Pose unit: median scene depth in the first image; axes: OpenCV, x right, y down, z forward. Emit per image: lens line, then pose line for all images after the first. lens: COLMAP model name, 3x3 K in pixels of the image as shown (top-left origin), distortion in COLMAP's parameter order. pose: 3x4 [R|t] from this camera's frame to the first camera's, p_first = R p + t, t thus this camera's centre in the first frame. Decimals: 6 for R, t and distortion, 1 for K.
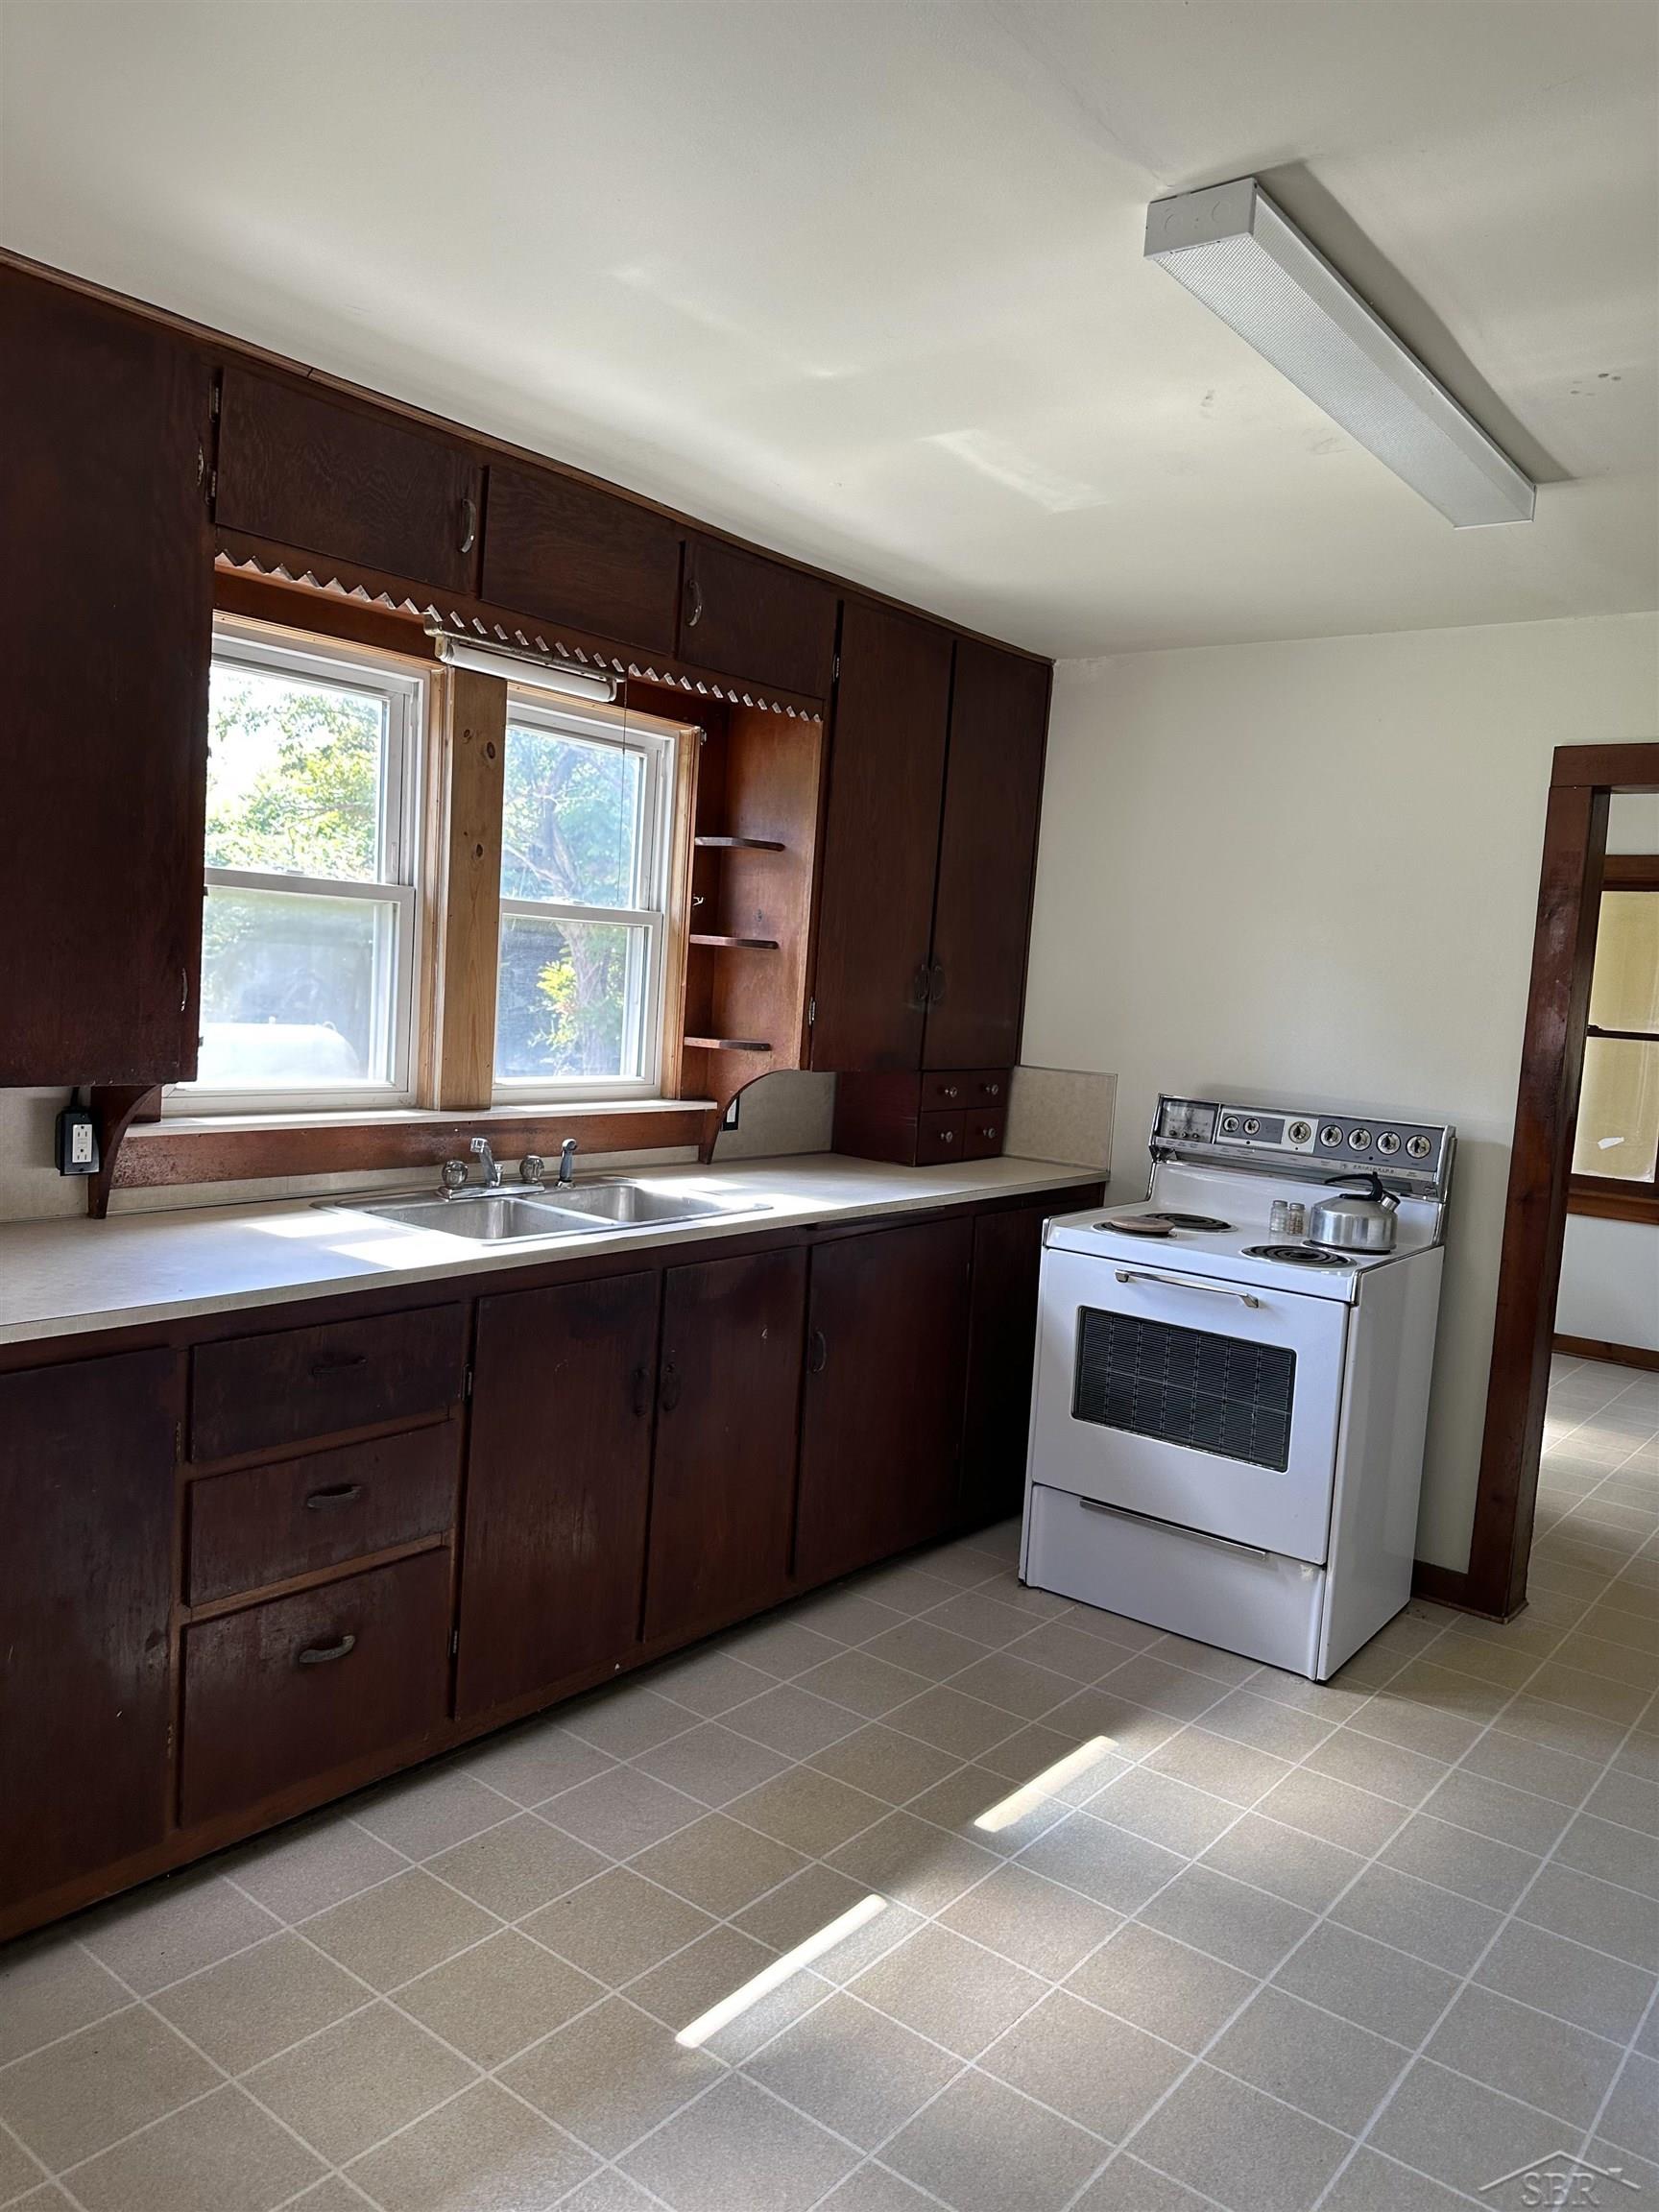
lens RADIAL K [[1576.0, 0, 829.5], [0, 1576.0, 1106.0], [0, 0, 1]] dist [0.059926, -0.045650]
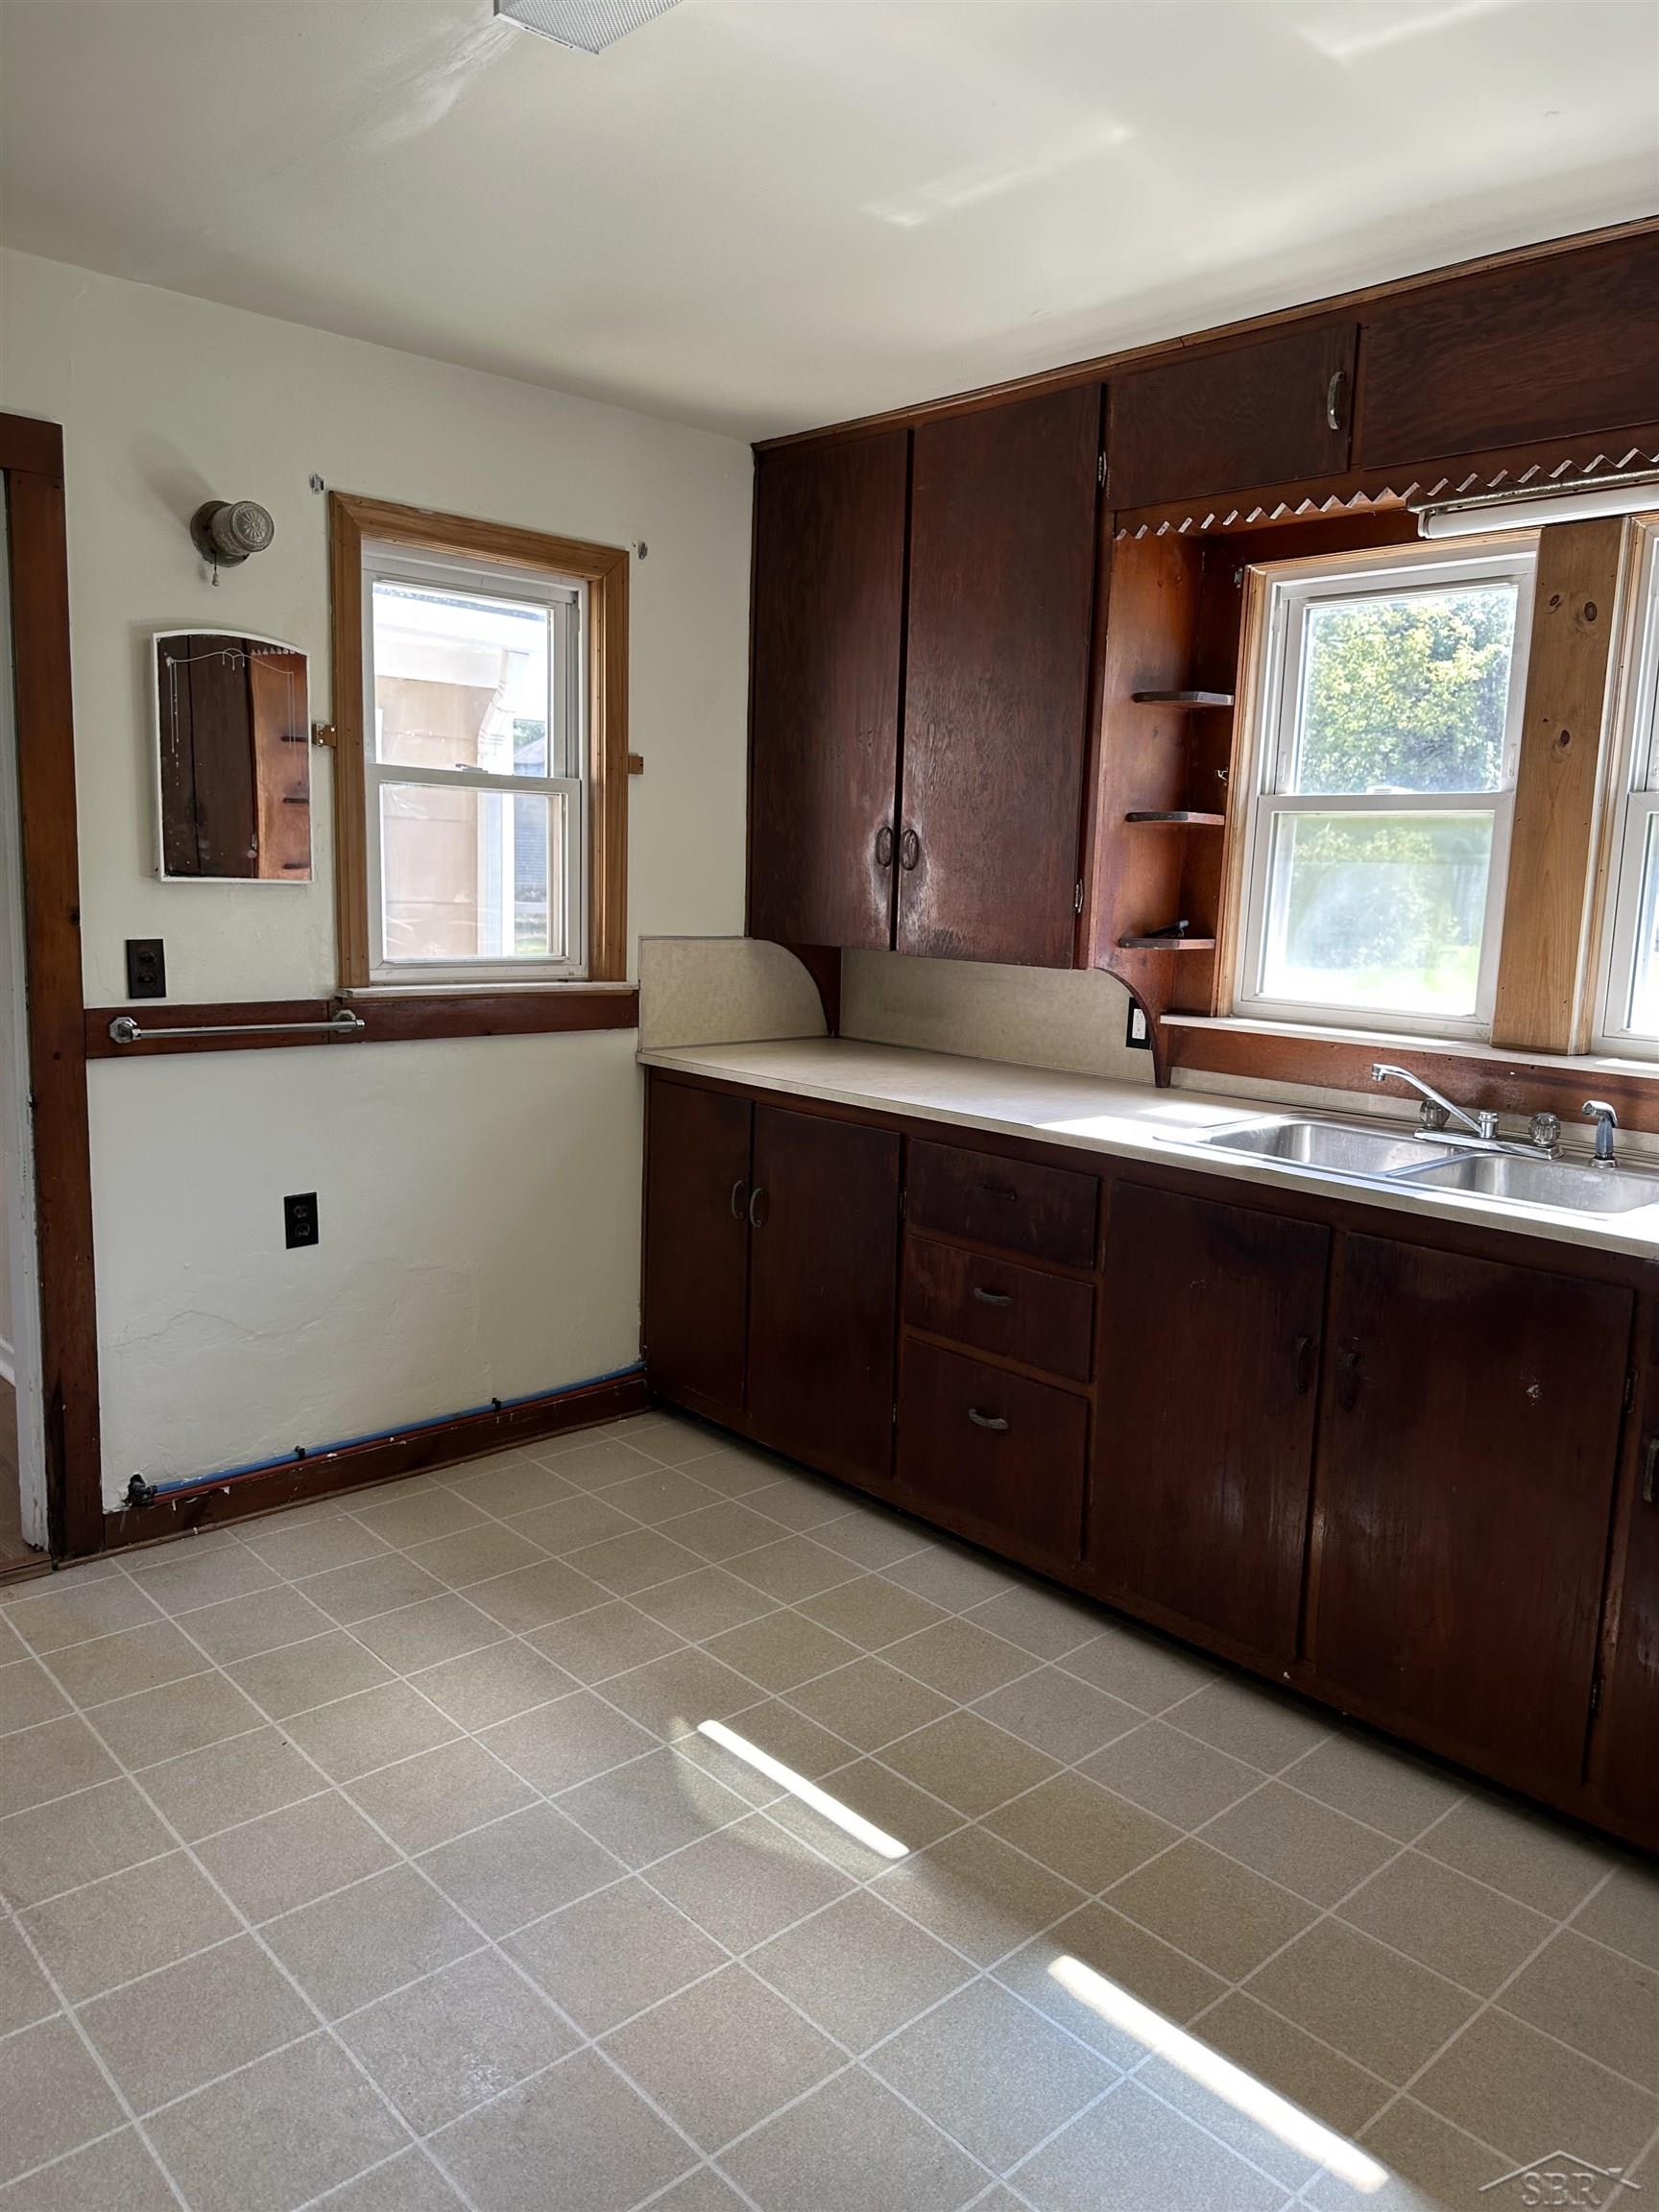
lens RADIAL K [[1554.4, 0, 840.6], [0, 1554.4, 1093.3], [0, 0, 1]] dist [0.113769, -0.133581]
pose [[-0.142255, 0.076938, -0.986835, 0.315272], [-0.129225, 0.986998, 0.095579, -0.004105], [0.981359, 0.141120, -0.130463, 0.361638]]
